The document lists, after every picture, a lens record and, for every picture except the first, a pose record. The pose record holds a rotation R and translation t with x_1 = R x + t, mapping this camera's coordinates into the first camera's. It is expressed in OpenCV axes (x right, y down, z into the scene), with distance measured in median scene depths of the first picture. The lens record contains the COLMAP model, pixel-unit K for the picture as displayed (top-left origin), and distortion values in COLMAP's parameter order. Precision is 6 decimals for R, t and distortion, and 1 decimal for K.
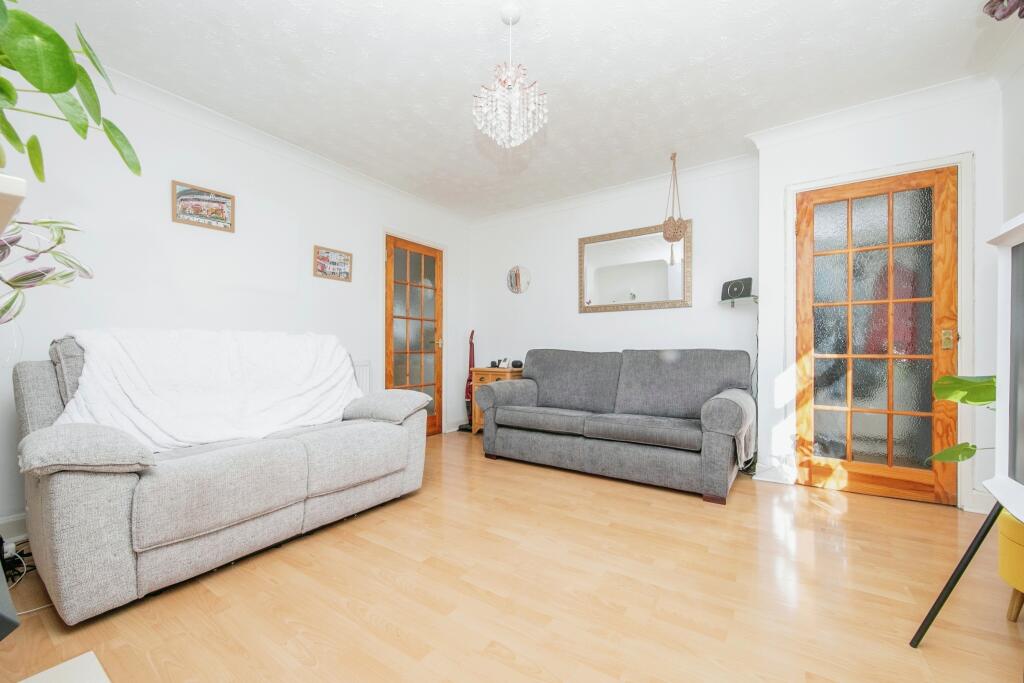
lens RADIAL K [[405.0, 0, 511.8], [0, 405.0, 351.8], [0, 0, 1]] dist [0.001248, -0.000005]
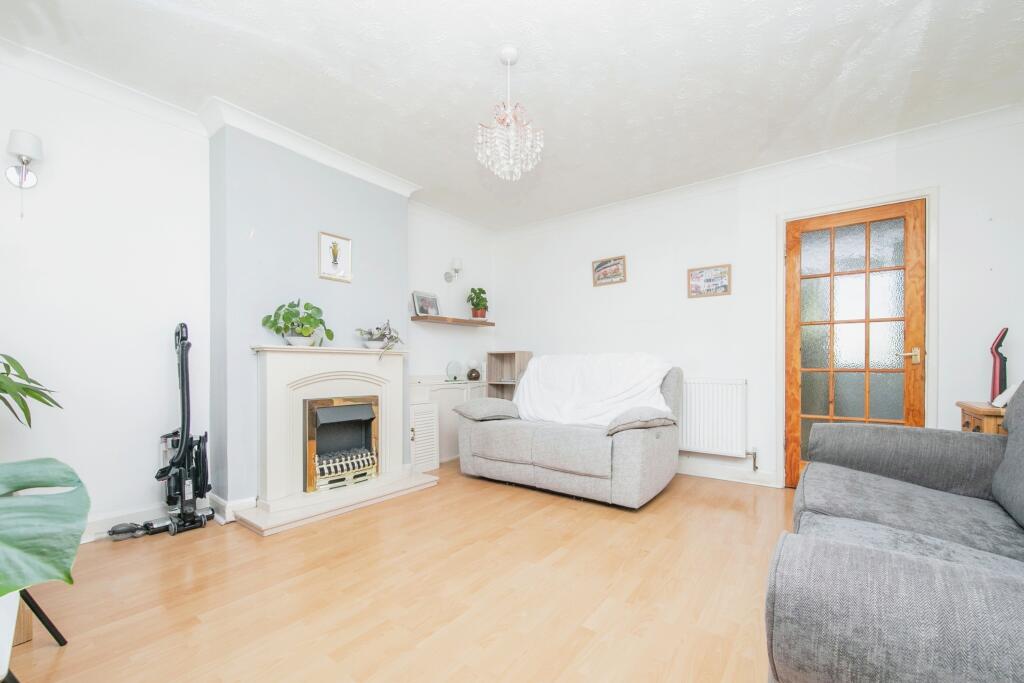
lens RADIAL K [[409.2, 0, 531.8], [0, 409.2, 368.4], [0, 0, 1]] dist [0.000551, -0.000029]
pose [[-0.034621, 0.006126, -0.999382, 0.742966], [-0.005129, 0.999967, 0.006308, -0.005681], [0.999387, 0.005345, -0.034588, 0.750922]]
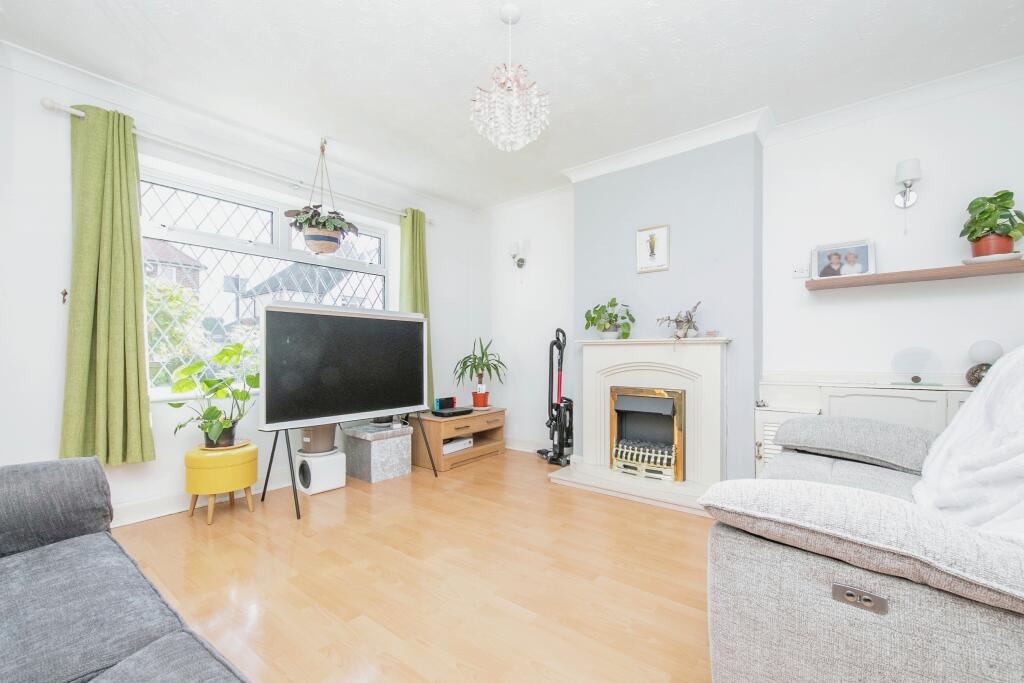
lens RADIAL K [[425.4, 0, 511.0], [0, 425.4, 350.4], [0, 0, 1]] dist [0.000892, -0.000498]
pose [[-0.996777, 0.003780, 0.080132, -0.056303], [0.003754, 0.999993, -0.000472, -0.020775], [-0.080133, -0.000170, -0.996784, 1.367633]]
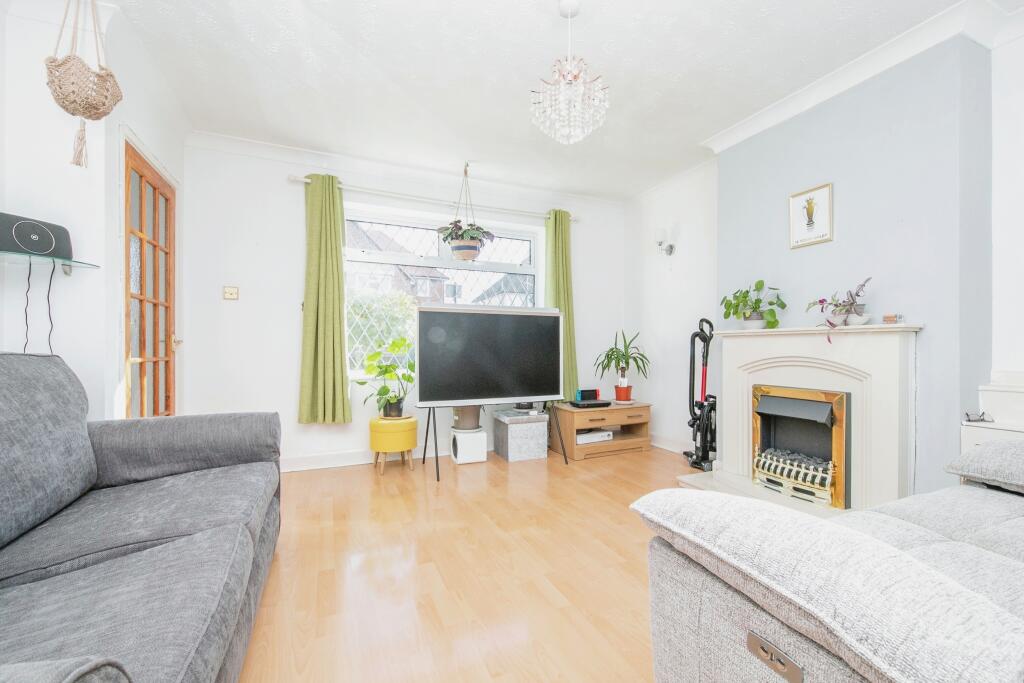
lens RADIAL K [[418.8, 0, 511.7], [0, 418.8, 345.9], [0, 0, 1]] dist [0.003810, -0.000130]
pose [[-0.848161, 0.002780, 0.529732, -0.279312], [0.003503, 0.999994, 0.000361, -0.014254], [-0.529727, 0.002162, -0.848165, 1.315244]]
